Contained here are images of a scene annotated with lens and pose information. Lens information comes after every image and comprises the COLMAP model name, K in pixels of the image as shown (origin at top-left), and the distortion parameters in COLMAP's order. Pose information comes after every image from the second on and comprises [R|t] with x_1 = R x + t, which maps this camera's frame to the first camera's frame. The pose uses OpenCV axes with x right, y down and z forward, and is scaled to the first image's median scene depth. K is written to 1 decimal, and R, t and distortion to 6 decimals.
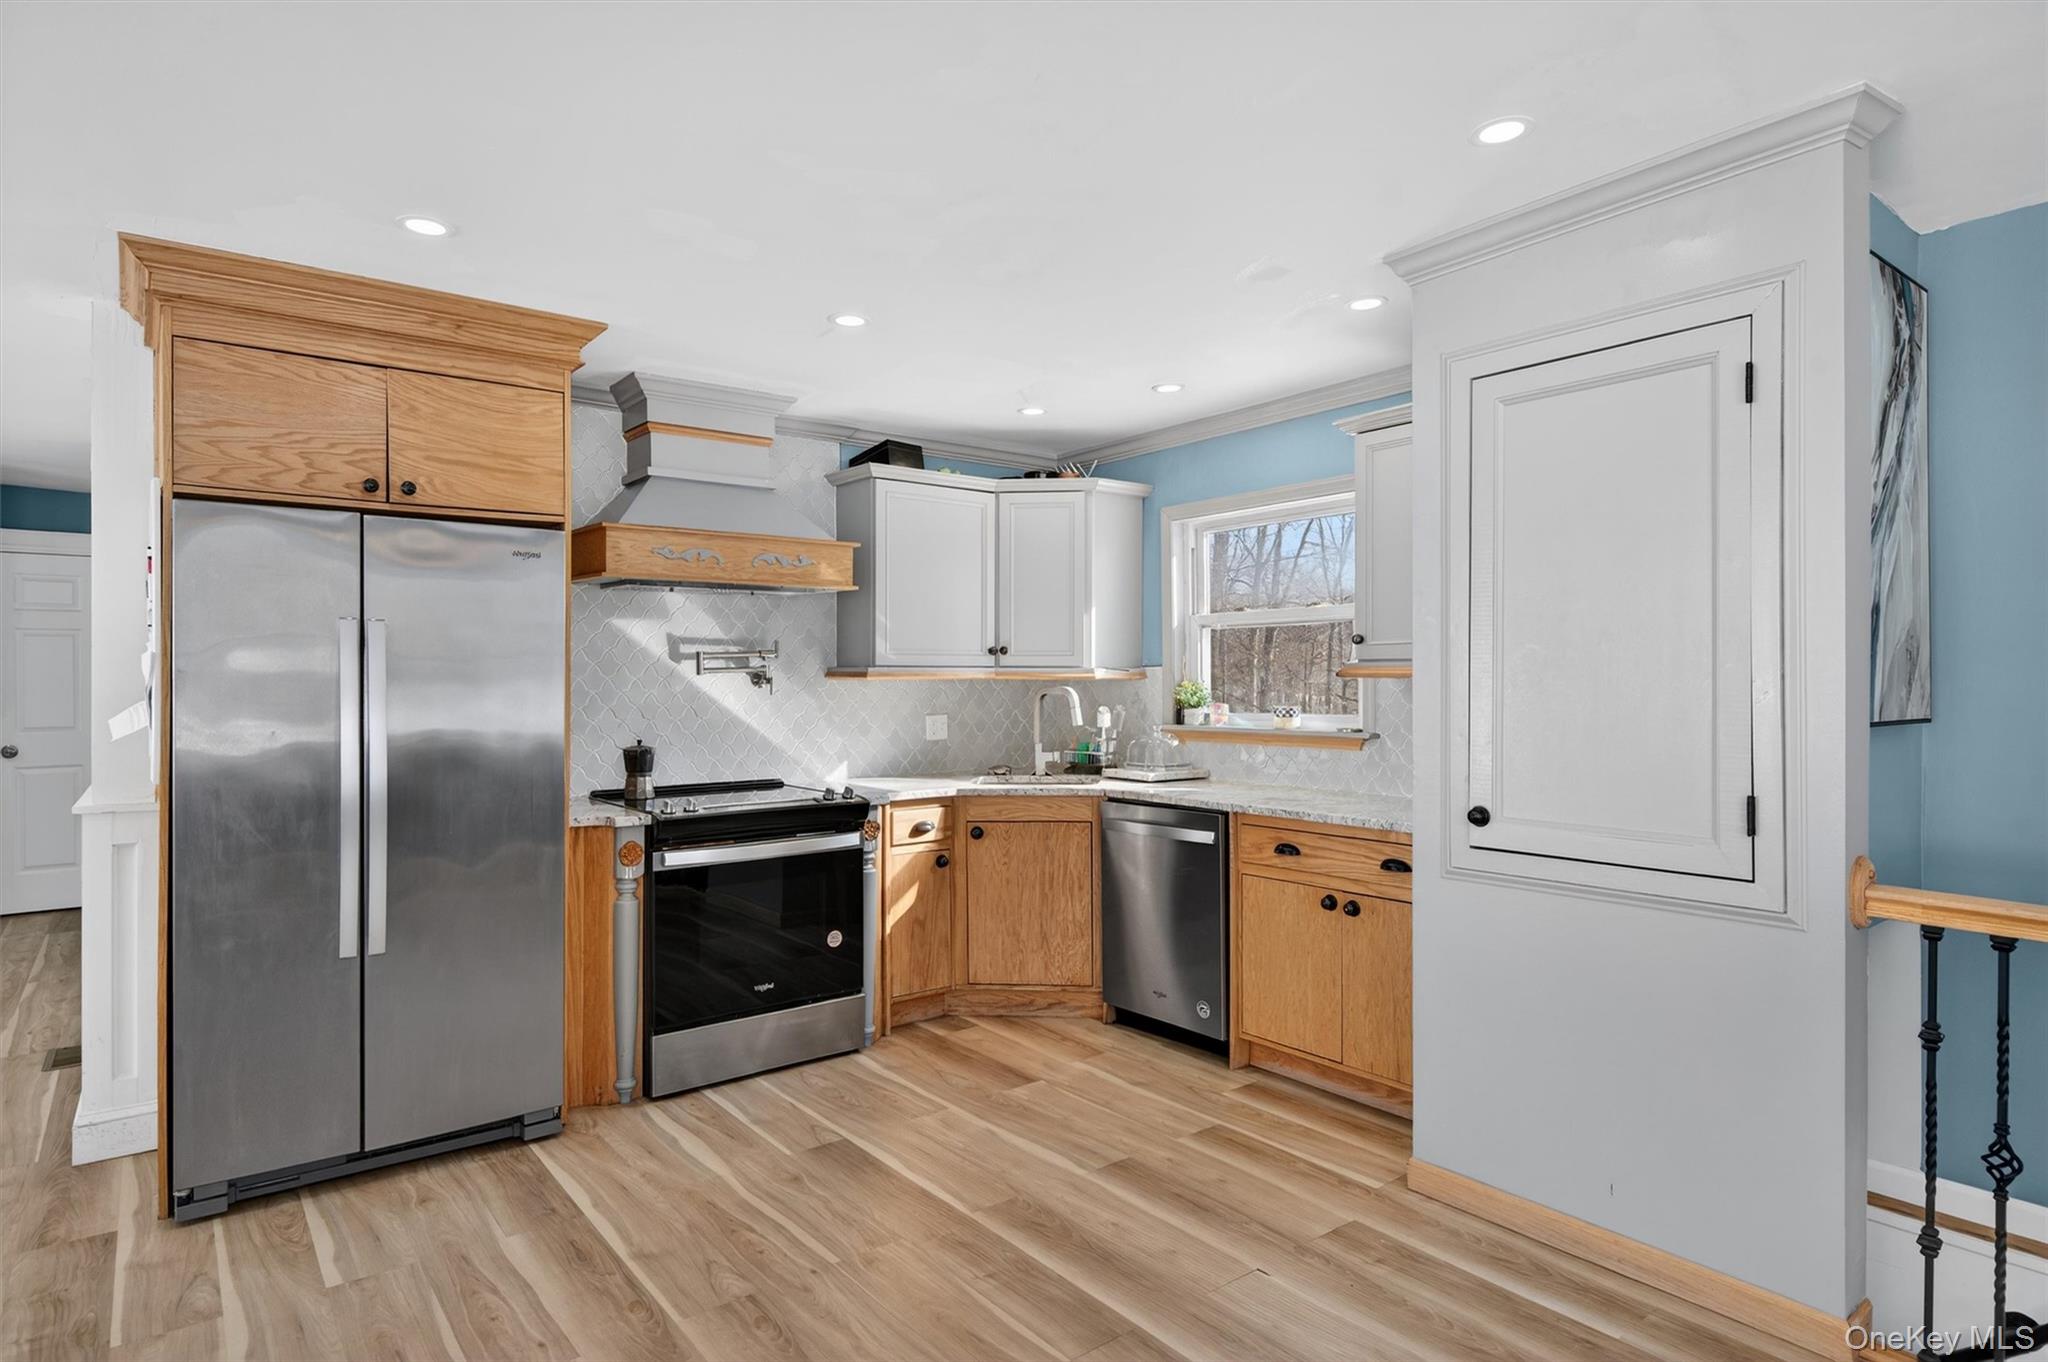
lens RADIAL K [[1113.5, 0, 1024.2], [0, 1113.5, 685.1], [0, 0, 1]] dist [-0.004651, -0.001132]
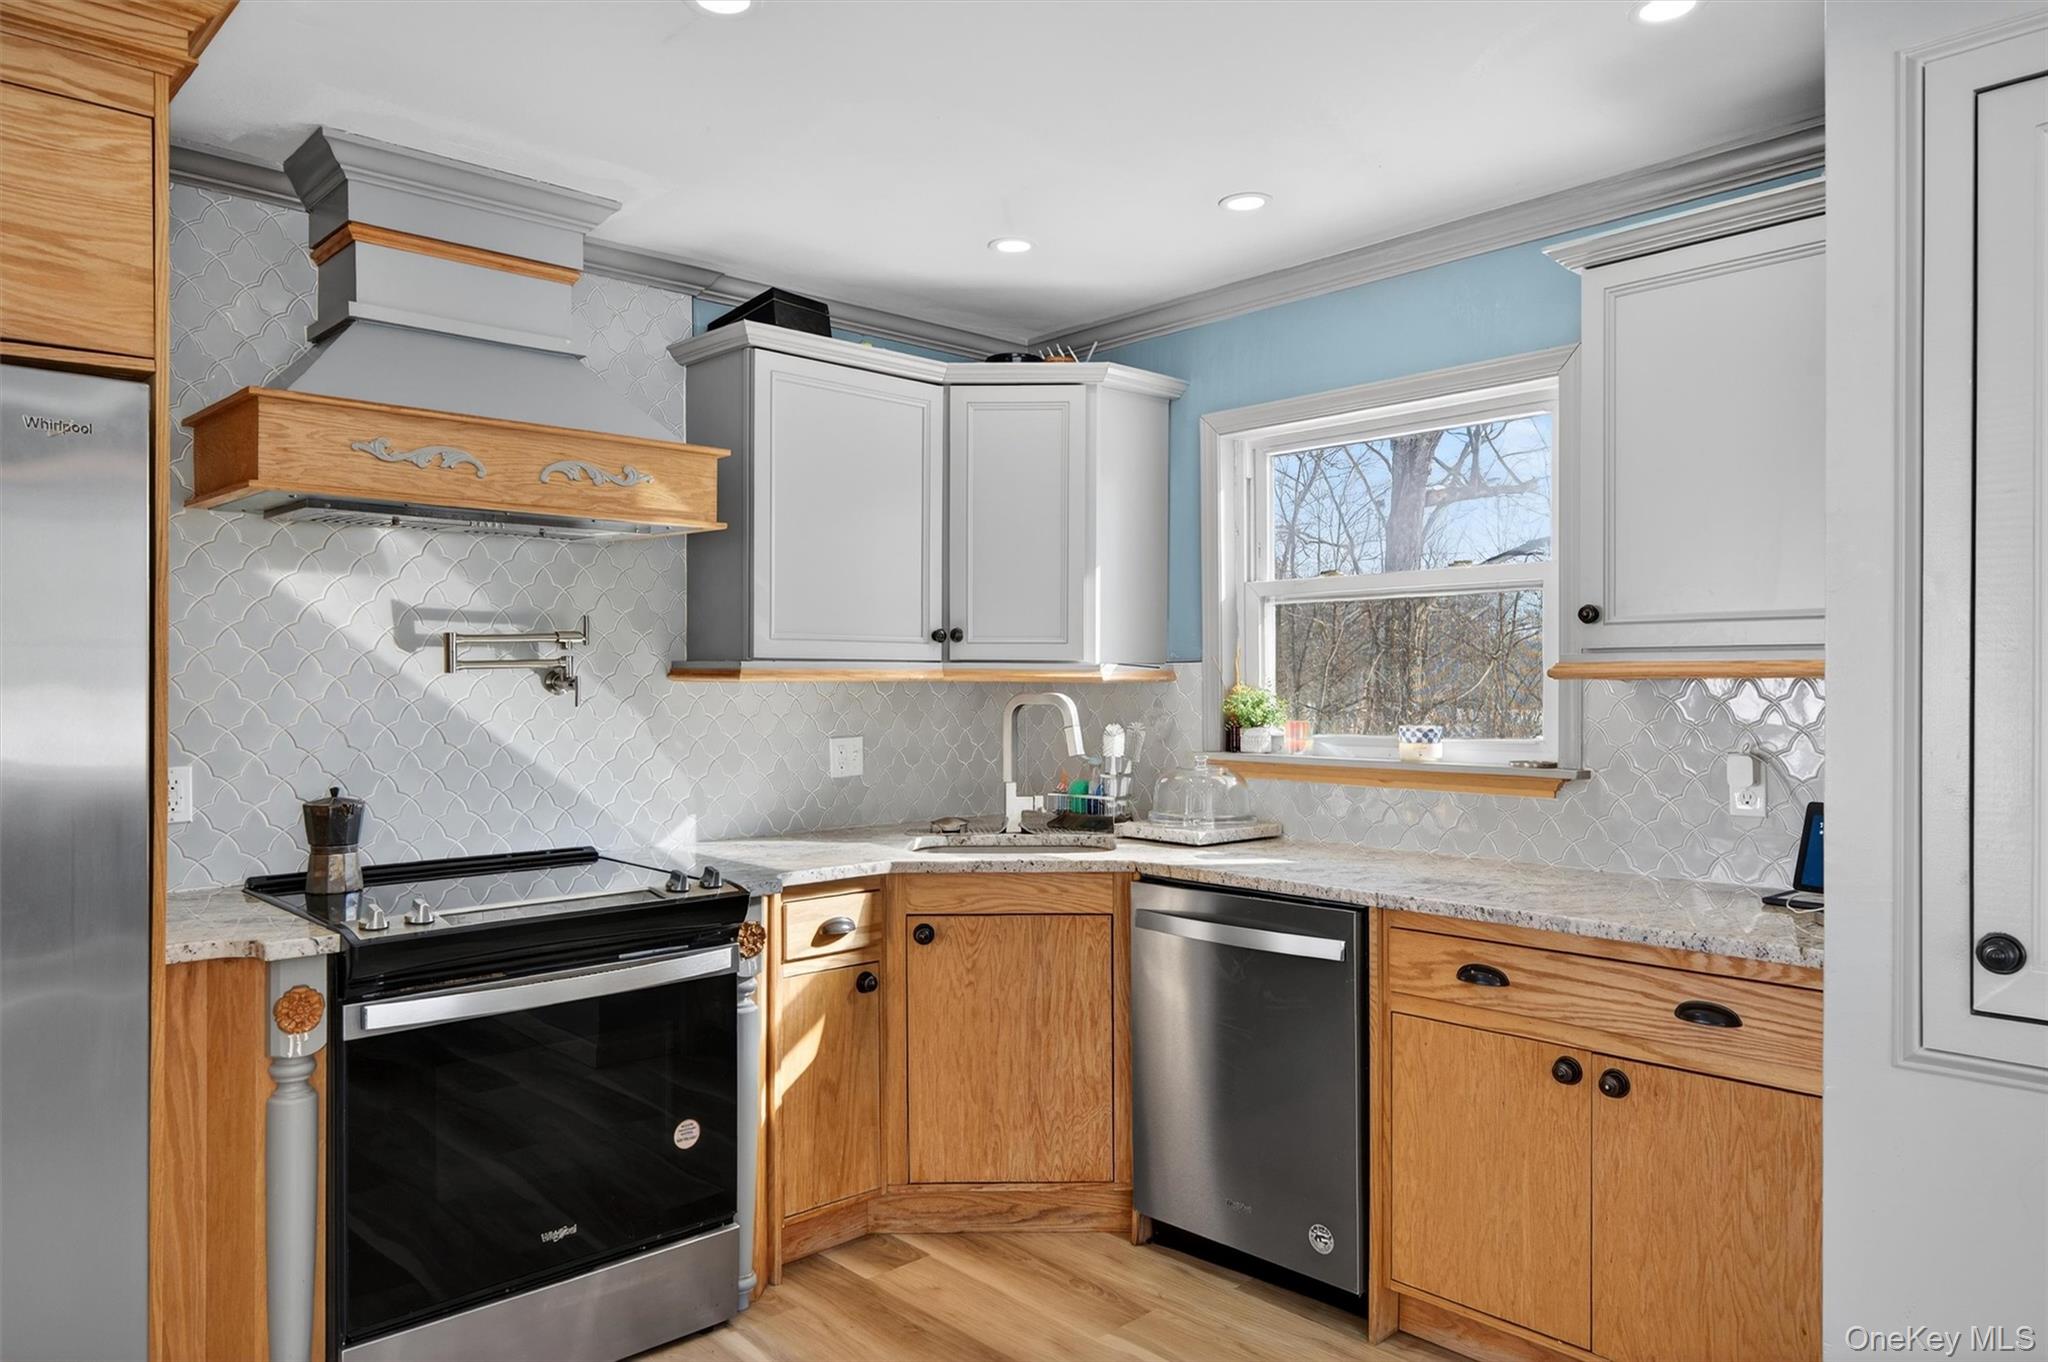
lens RADIAL K [[1348.7, 0, 1021.1], [0, 1348.7, 690.0], [0, 0, 1]] dist [-0.003882, -0.000009]
pose [[0.996223, 0.001018, 0.086827, -0.056108], [-0.001141, 0.999998, 0.001367, -0.001374], [-0.086825, -0.001461, 0.996222, 0.277927]]
